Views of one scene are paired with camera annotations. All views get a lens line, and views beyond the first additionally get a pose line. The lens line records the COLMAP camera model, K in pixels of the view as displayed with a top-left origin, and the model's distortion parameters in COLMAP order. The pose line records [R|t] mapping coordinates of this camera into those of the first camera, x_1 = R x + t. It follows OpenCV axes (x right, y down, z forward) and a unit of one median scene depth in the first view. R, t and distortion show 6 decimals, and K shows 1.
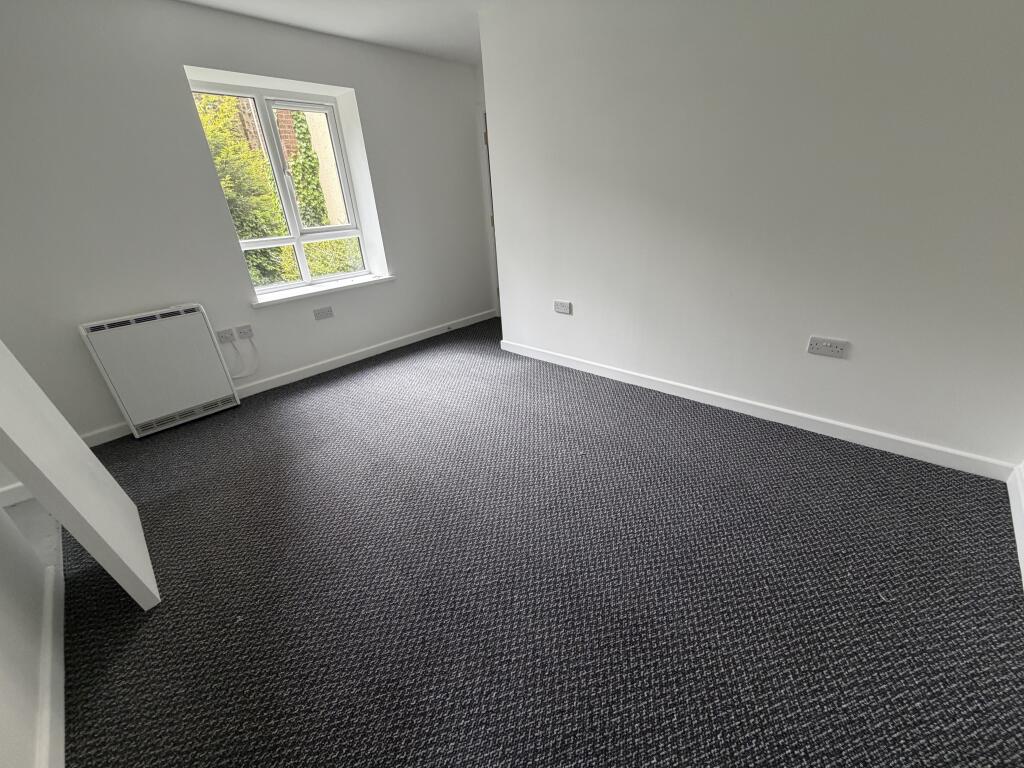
lens RADIAL K [[408.7, 0, 512.0], [0, 408.7, 384.0], [0, 0, 1]] dist [-0.000734, -0.000481]
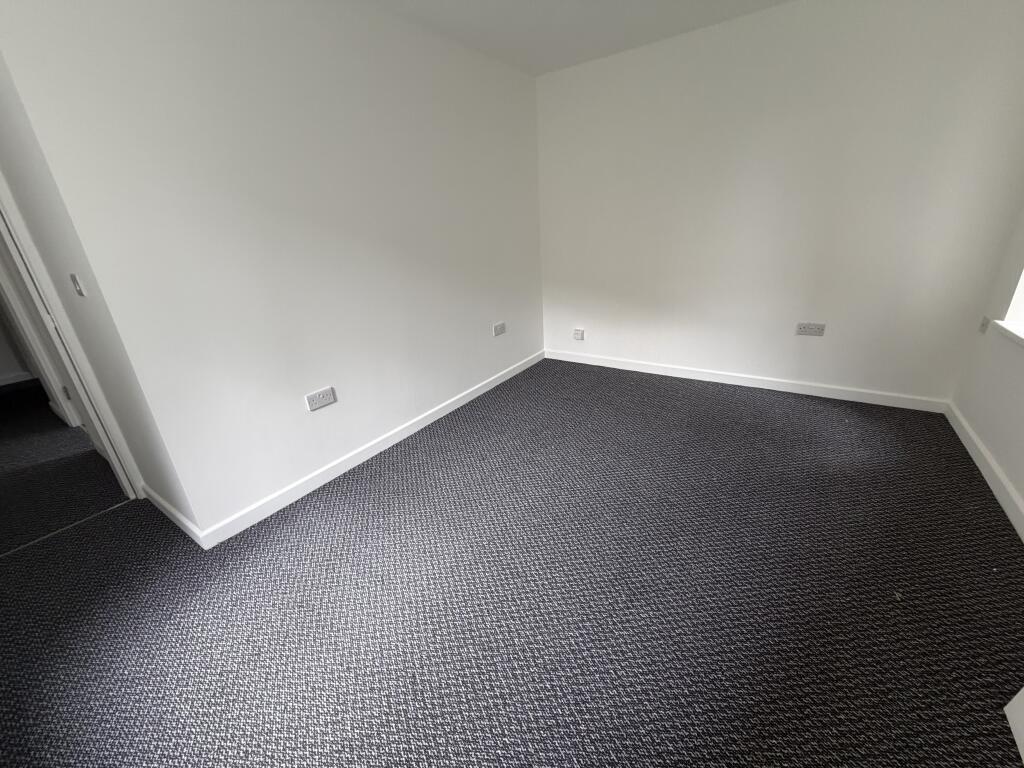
lens RADIAL K [[408.7, 0, 512.0], [0, 408.7, 384.0], [0, 0, 1]] dist [-0.000734, -0.000481]
pose [[-0.154801, -0.288549, 0.944868, -0.911775], [0.478765, 0.814681, 0.327230, -0.437327], [-0.864188, 0.503025, 0.012034, 1.070952]]
